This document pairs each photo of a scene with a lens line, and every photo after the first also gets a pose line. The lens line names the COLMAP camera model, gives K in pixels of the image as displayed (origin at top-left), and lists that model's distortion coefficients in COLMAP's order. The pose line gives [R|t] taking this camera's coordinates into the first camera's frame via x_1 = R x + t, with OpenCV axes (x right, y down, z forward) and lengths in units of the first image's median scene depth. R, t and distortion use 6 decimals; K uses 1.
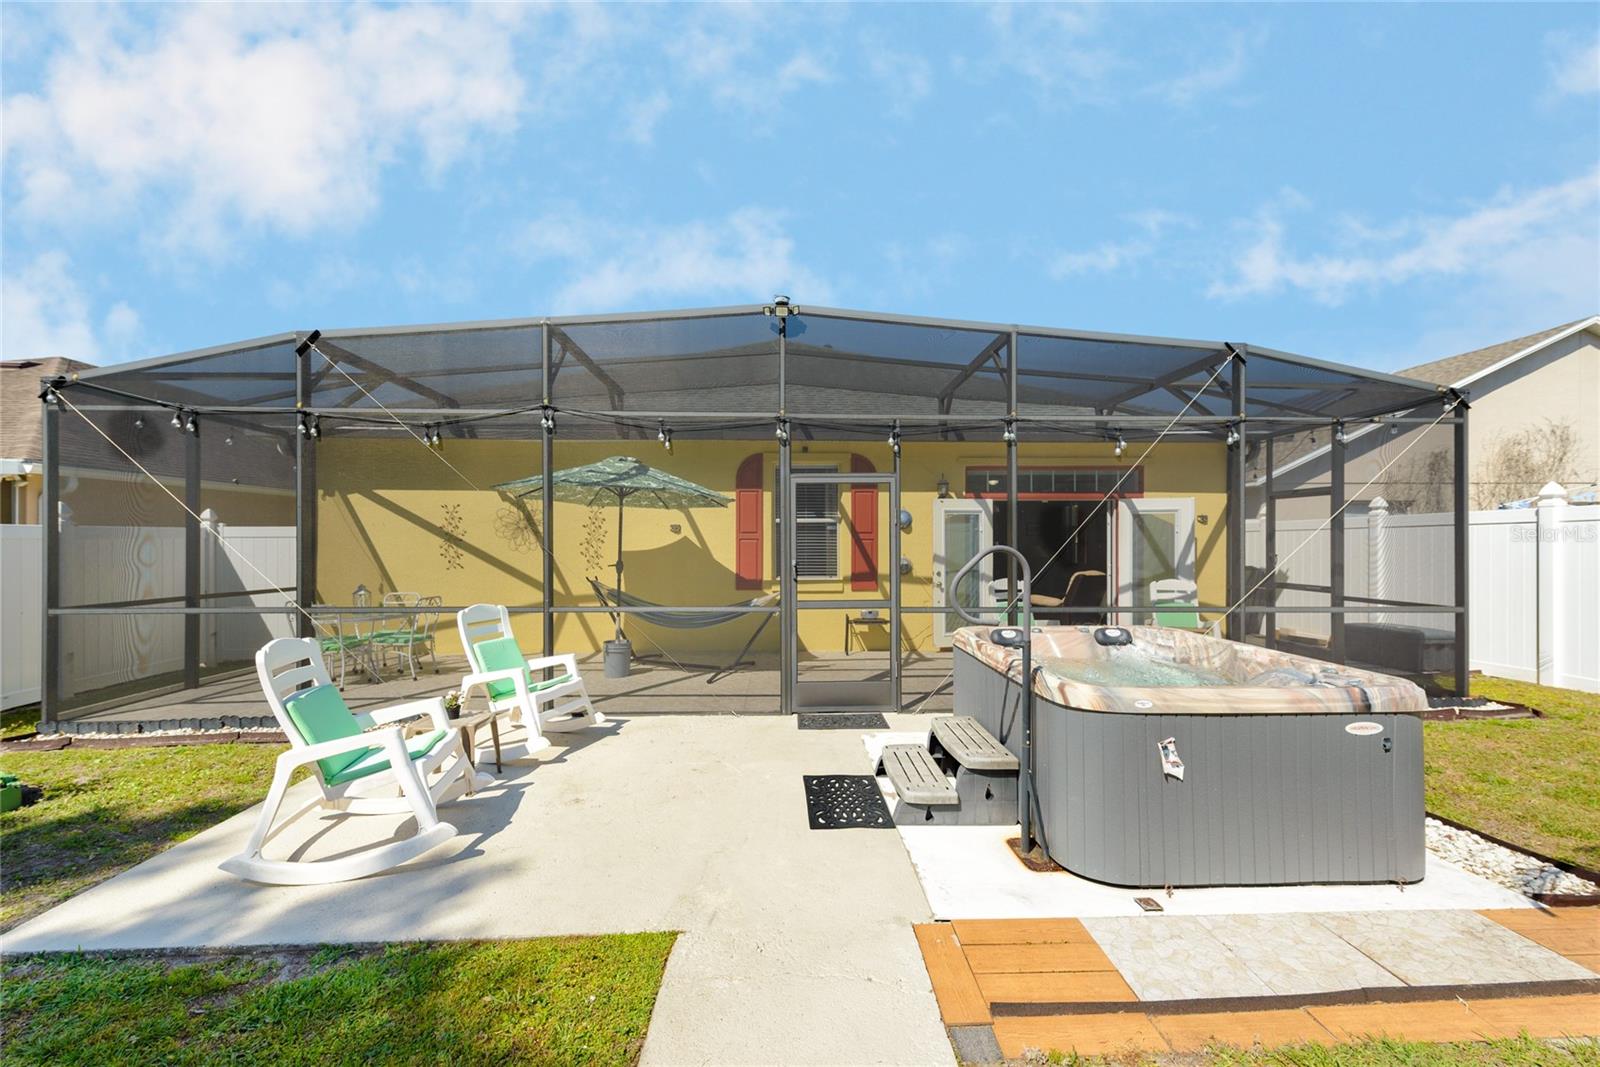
lens RADIAL K [[641.0, 0, 807.8], [0, 641.0, 541.1], [0, 0, 1]] dist [-0.000037, 0.000010]
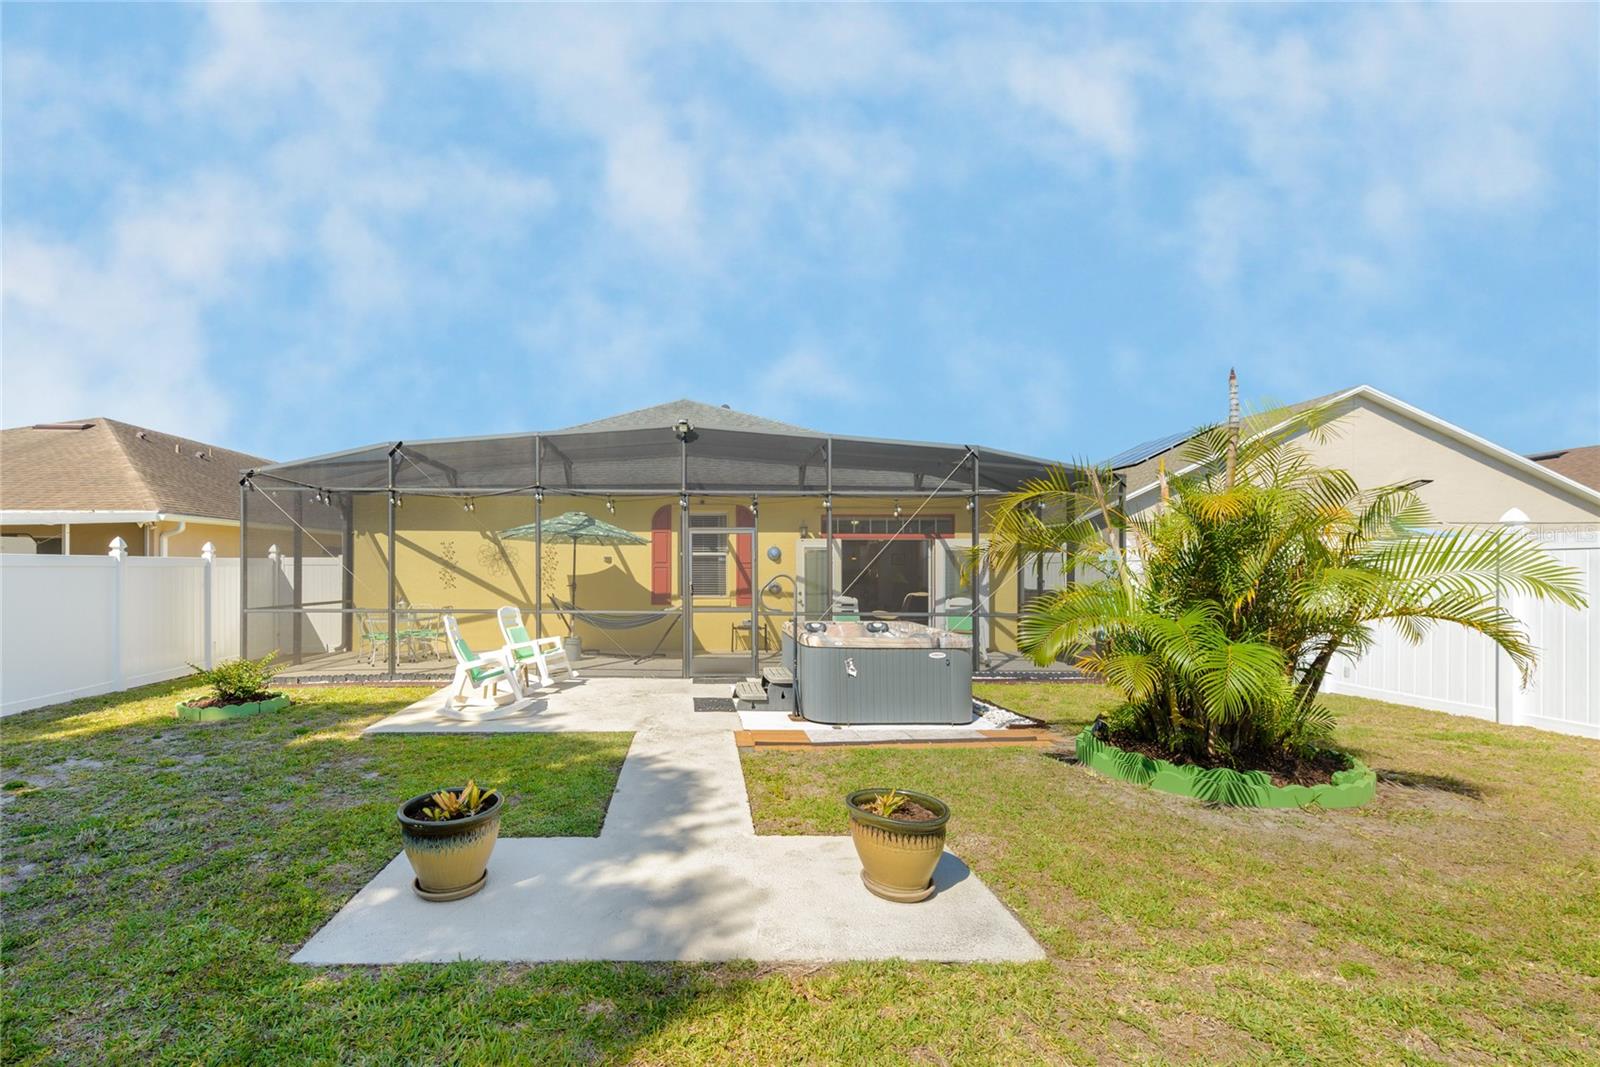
lens RADIAL K [[668.0, 0, 730.8], [0, 668.0, 572.9], [0, 0, 1]] dist [0.009125, -0.000038]
pose [[0.999786, 0.003926, 0.020325, 0.037518], [-0.004140, 0.999936, 0.010502, -0.008944], [-0.020283, -0.010584, 0.999738, -0.574503]]
